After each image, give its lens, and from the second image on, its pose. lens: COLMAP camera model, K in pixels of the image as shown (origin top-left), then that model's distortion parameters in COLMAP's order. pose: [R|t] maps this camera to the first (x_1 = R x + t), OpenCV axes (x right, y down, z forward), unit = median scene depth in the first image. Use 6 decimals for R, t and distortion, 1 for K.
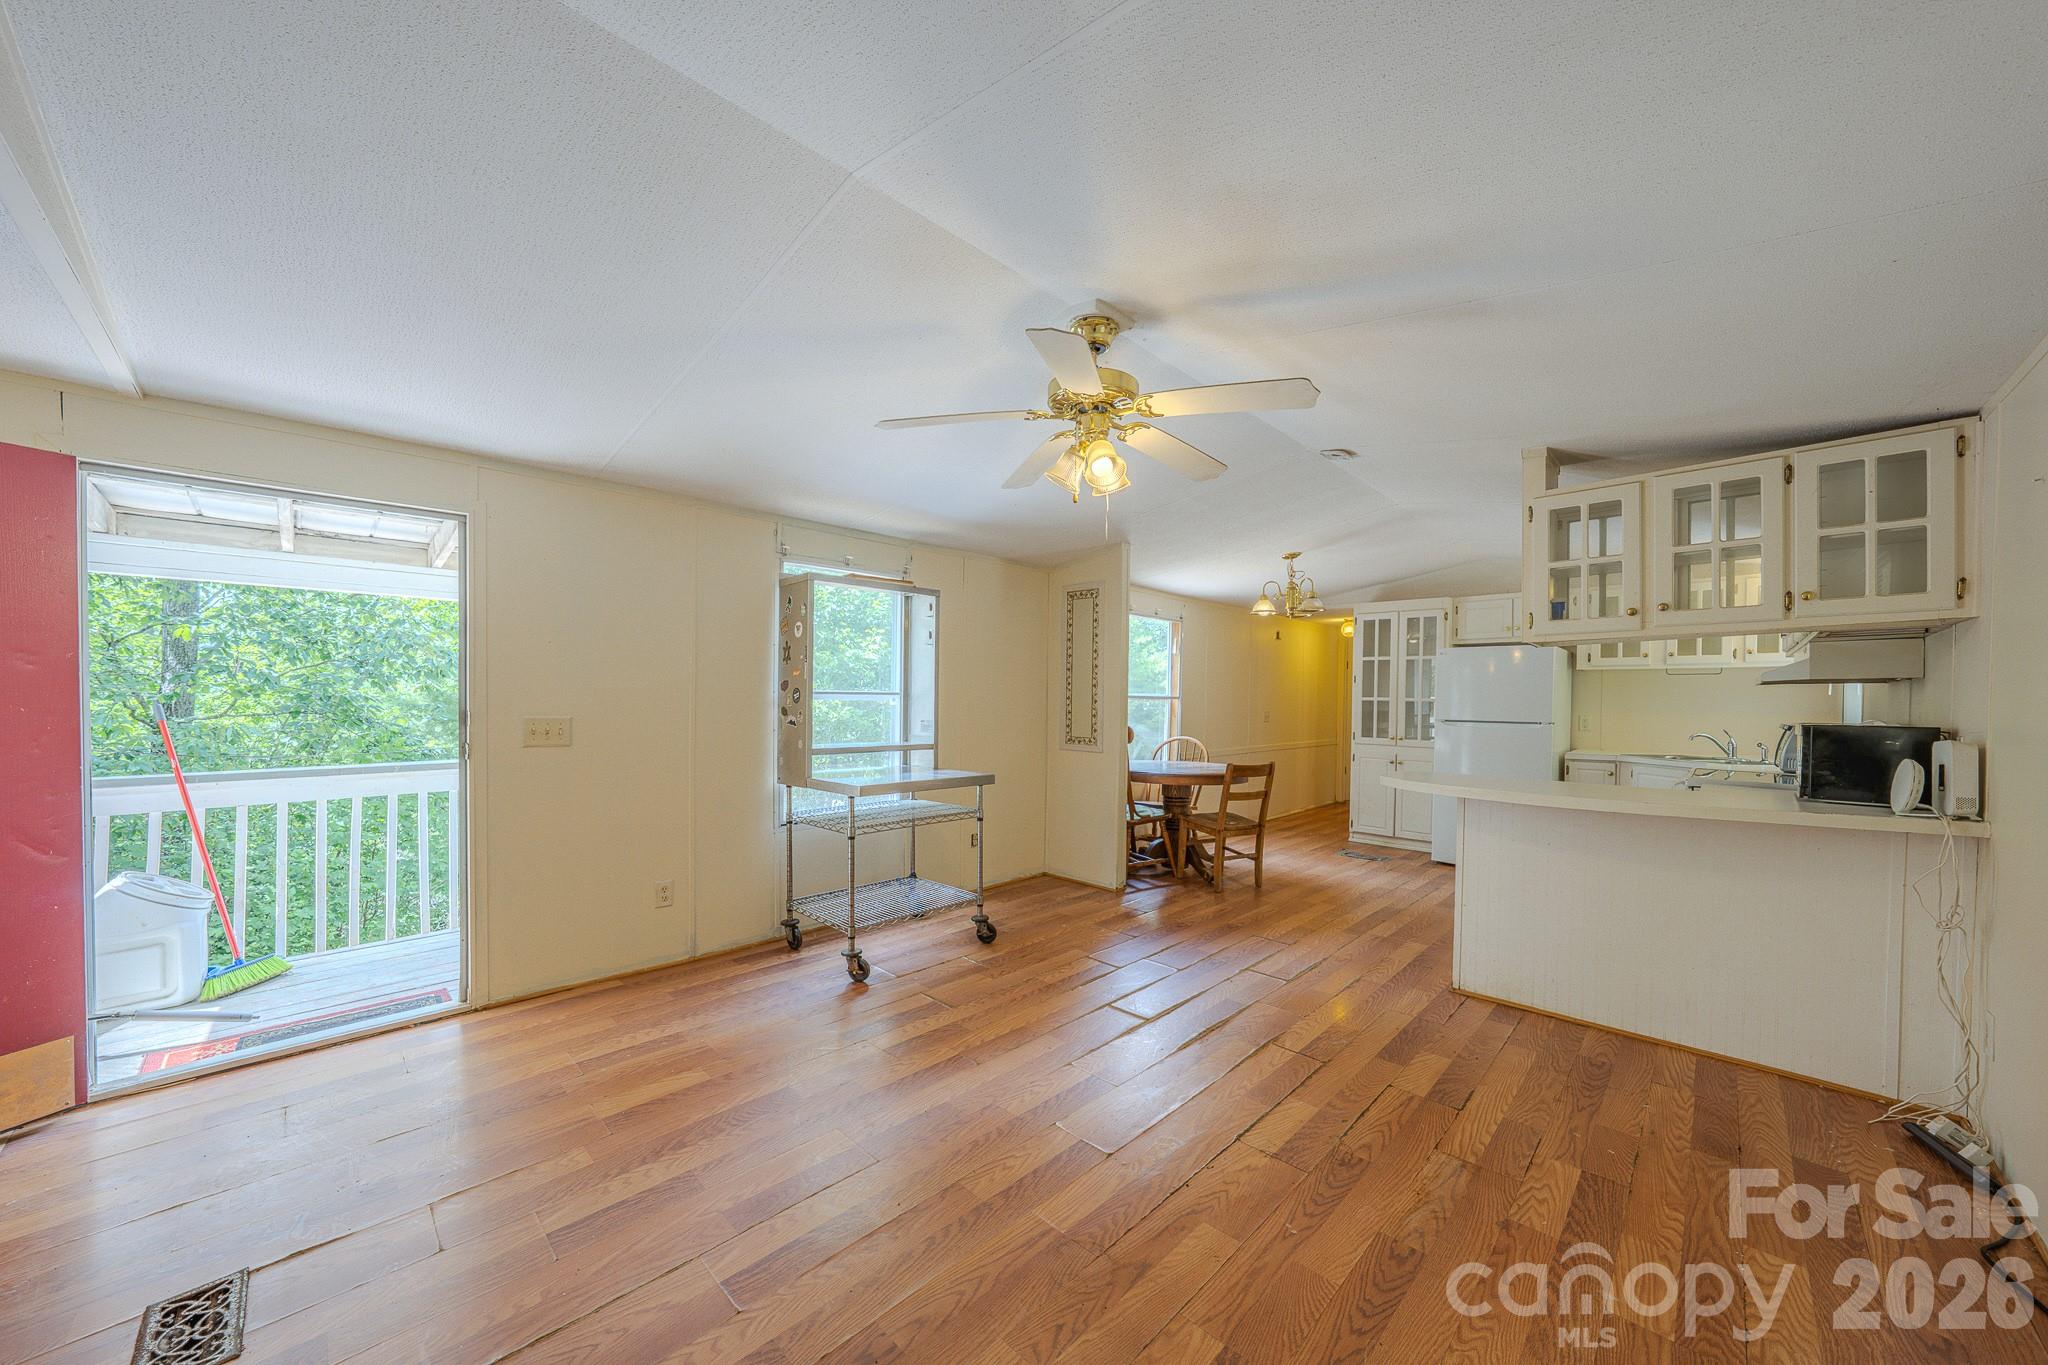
lens RADIAL K [[718.0, 0, 1028.5], [0, 718.0, 708.2], [0, 0, 1]] dist [-0.020279, 0.003367]
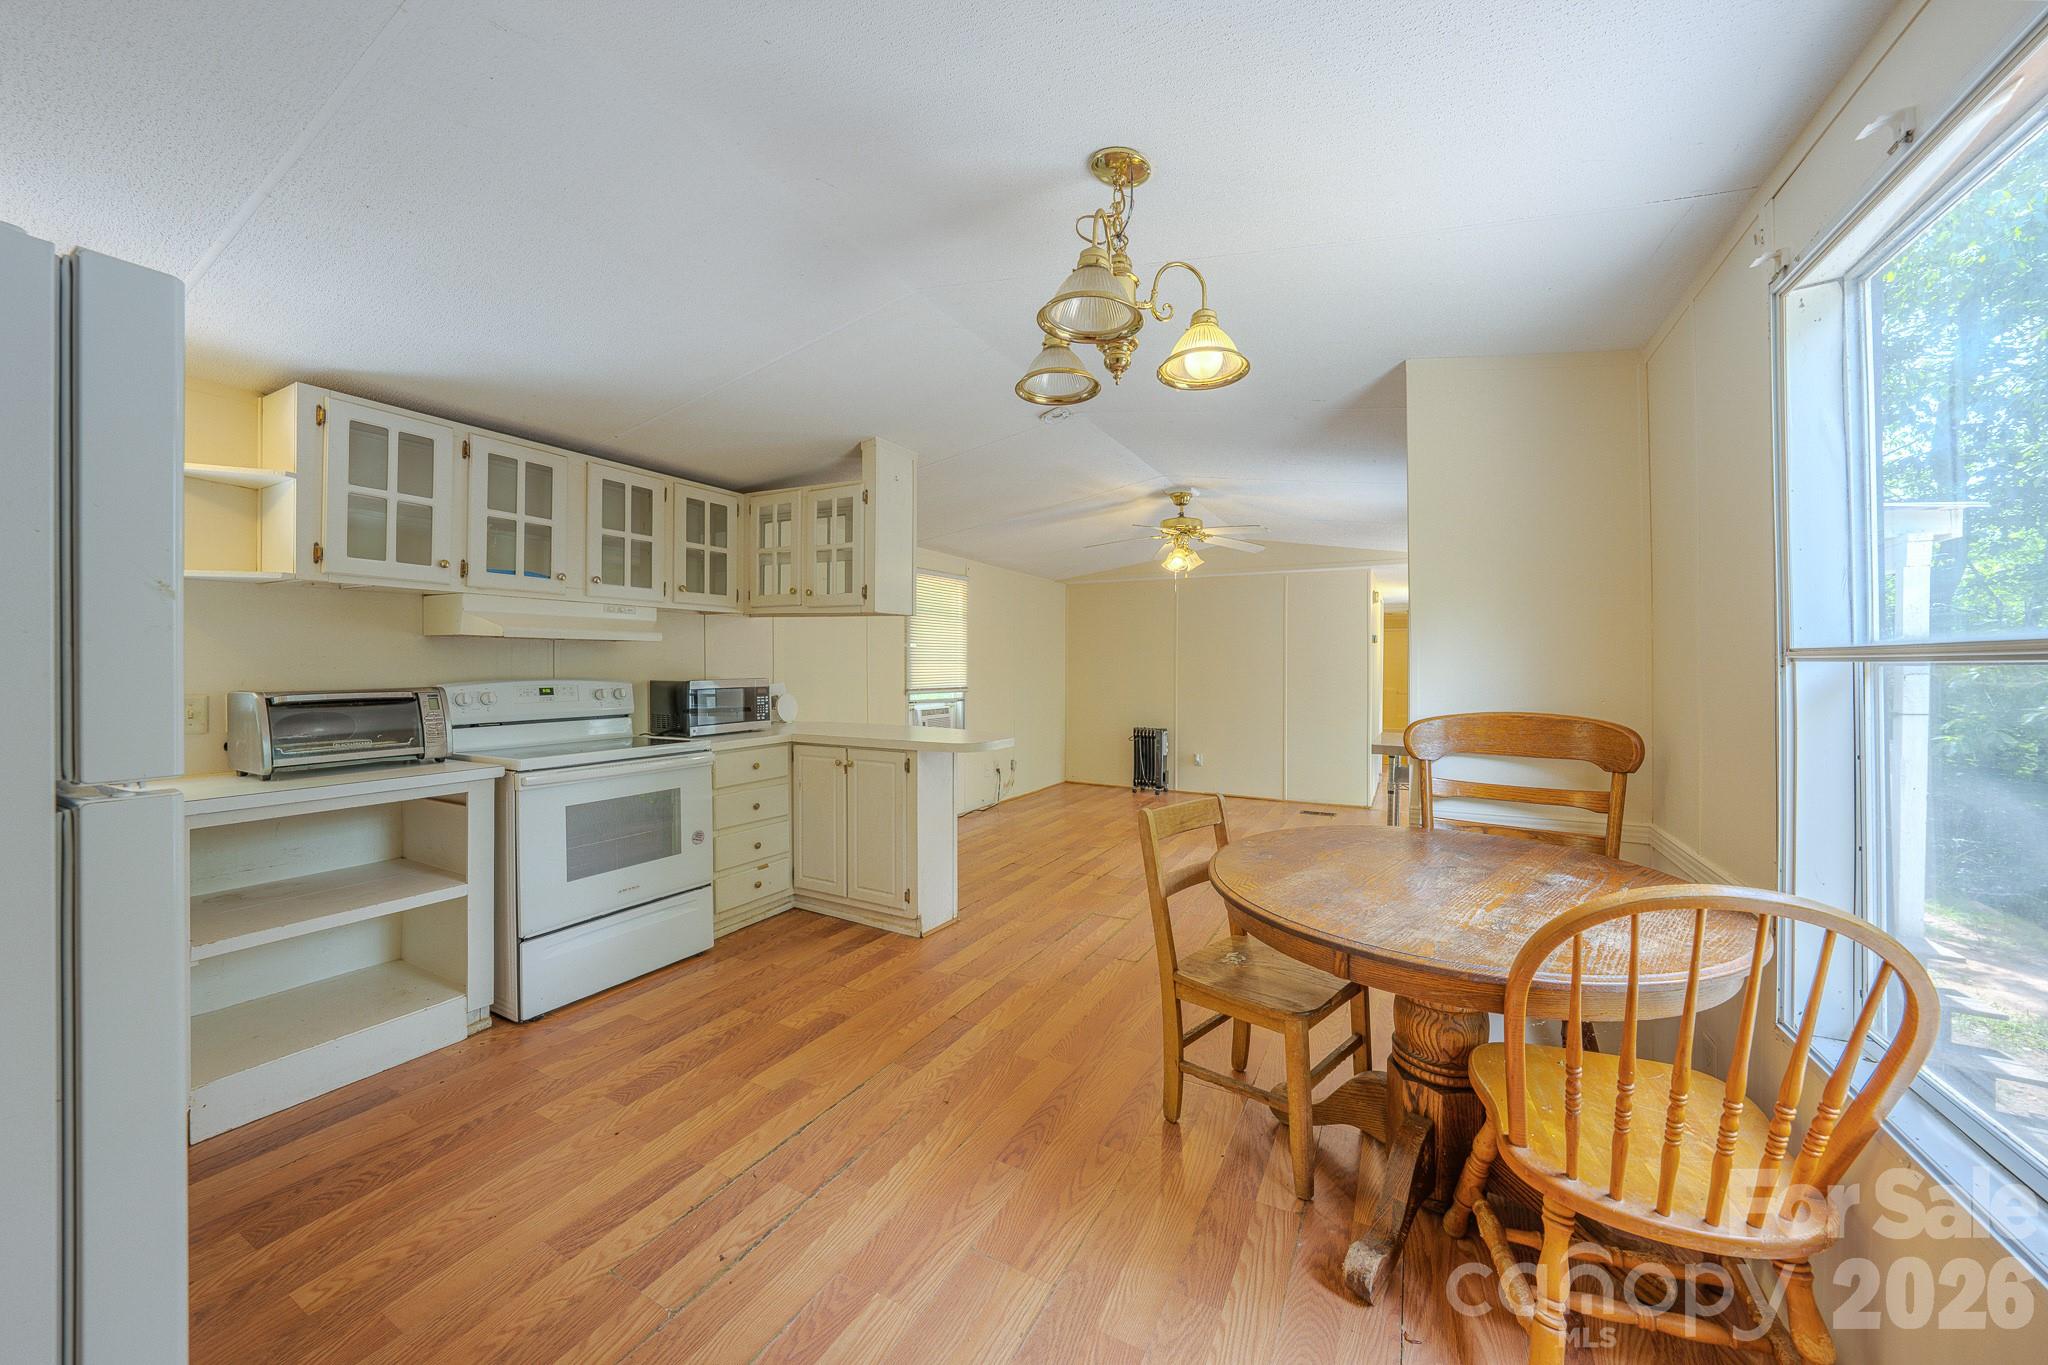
lens RADIAL K [[718.0, 0, 1031.1], [0, 718.0, 672.3], [0, 0, 1]] dist [-0.020279, 0.003367]
pose [[-0.960991, -0.011818, -0.276326, 0.677096], [-0.016840, 0.999733, 0.015808, -0.015300], [0.276065, 0.019844, -0.960934, 1.791982]]
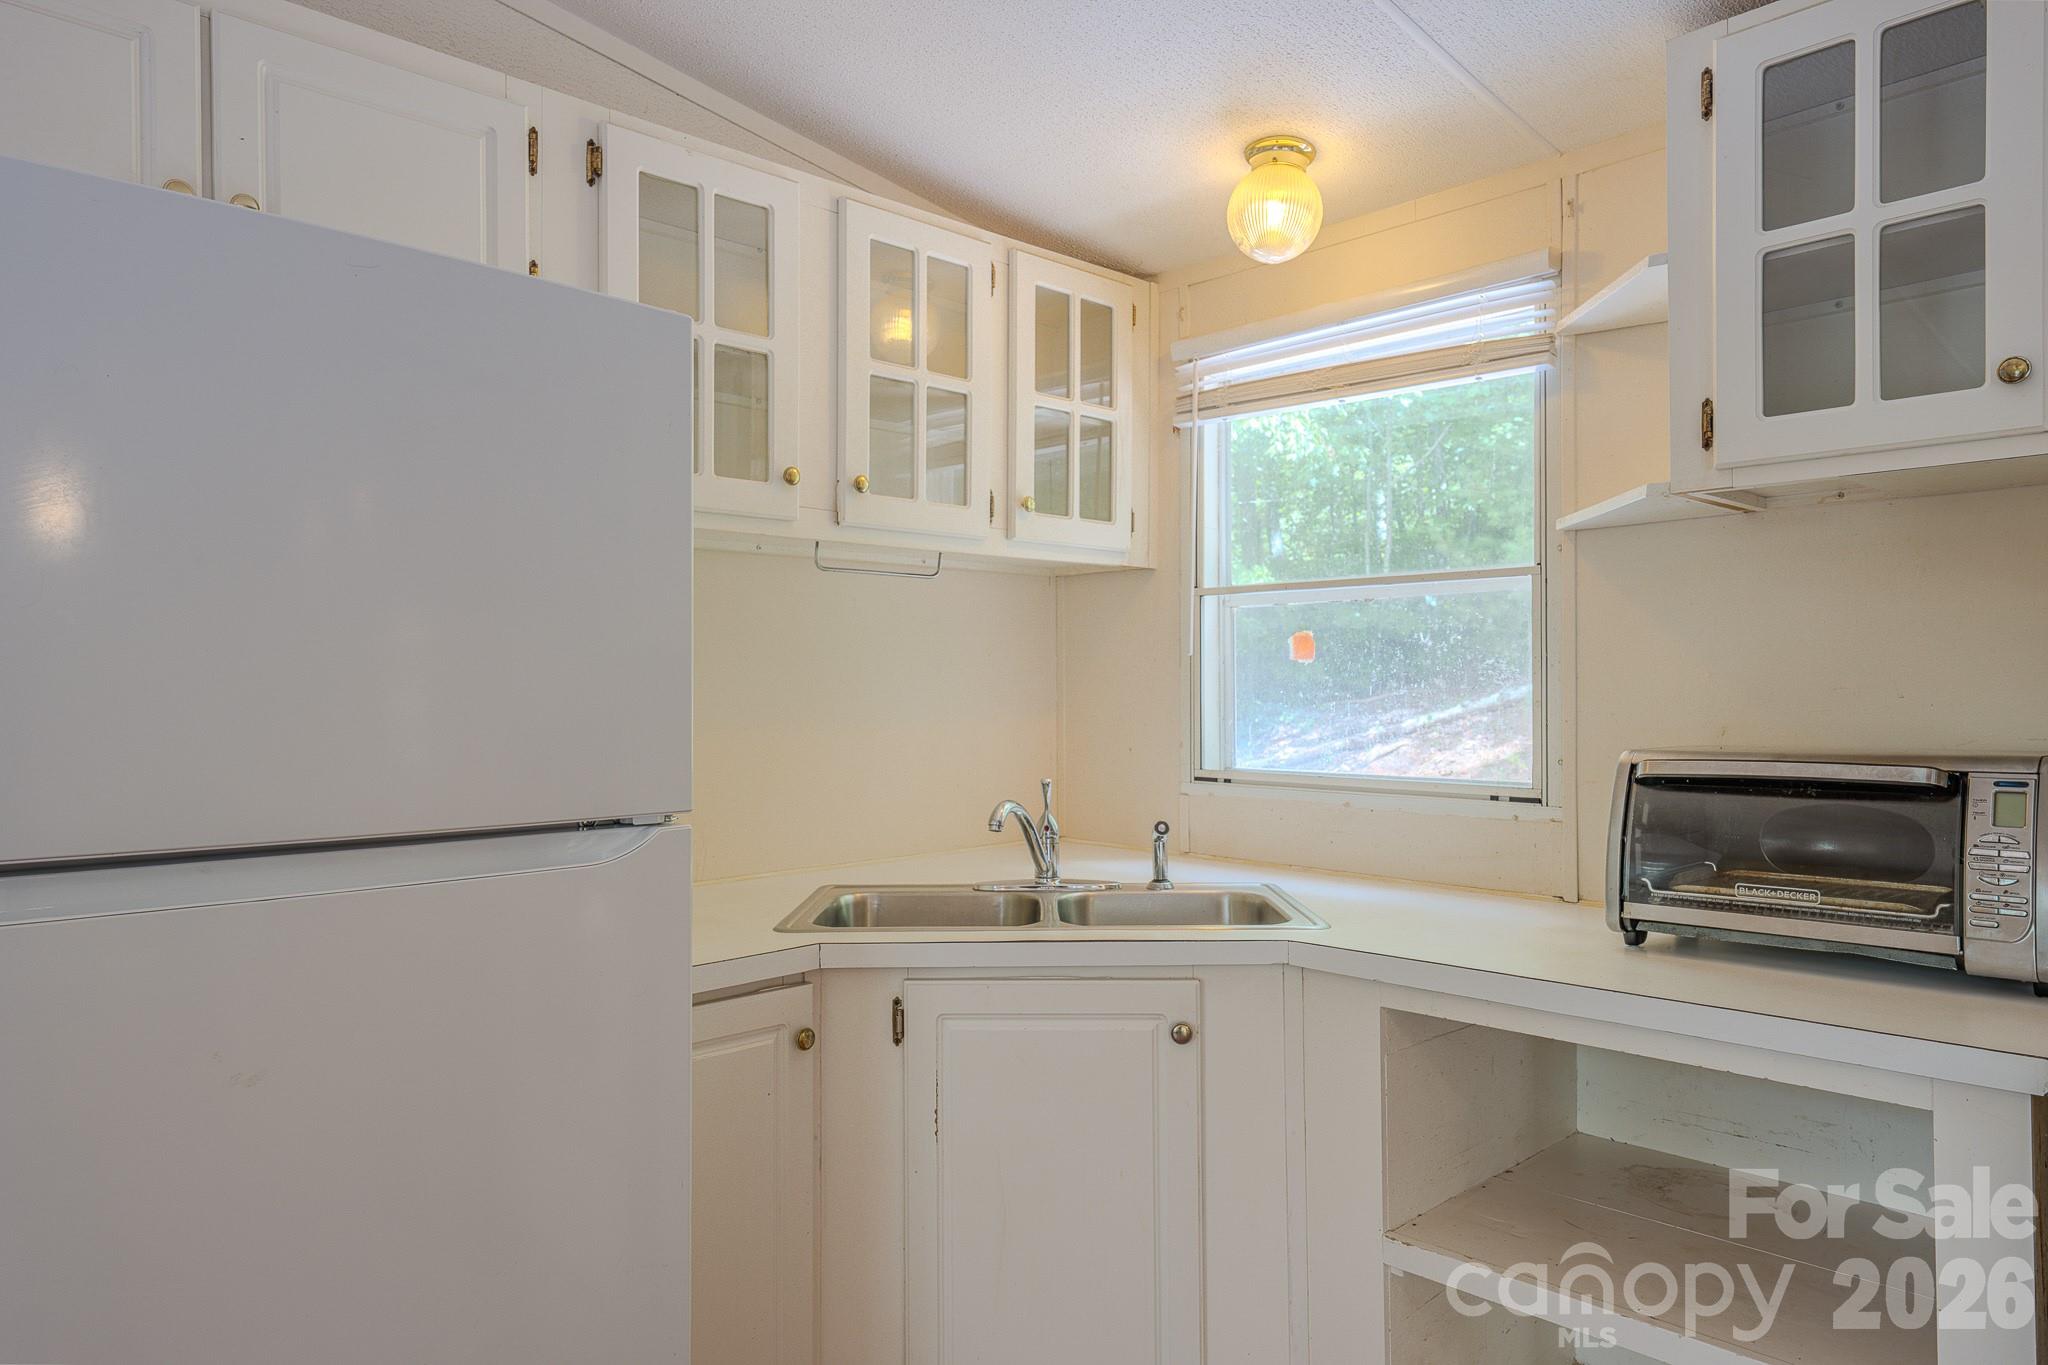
lens RADIAL K [[1299.9, 0, 1028.3], [0, 1299.9, 666.5], [0, 0, 1]] dist [0.024238, 0.000763]
pose [[0.026481, 0.009000, 0.999609, 0.622693], [0.018584, 0.999782, -0.009494, -0.010494], [-0.999477, 0.018828, 0.026308, 1.264115]]
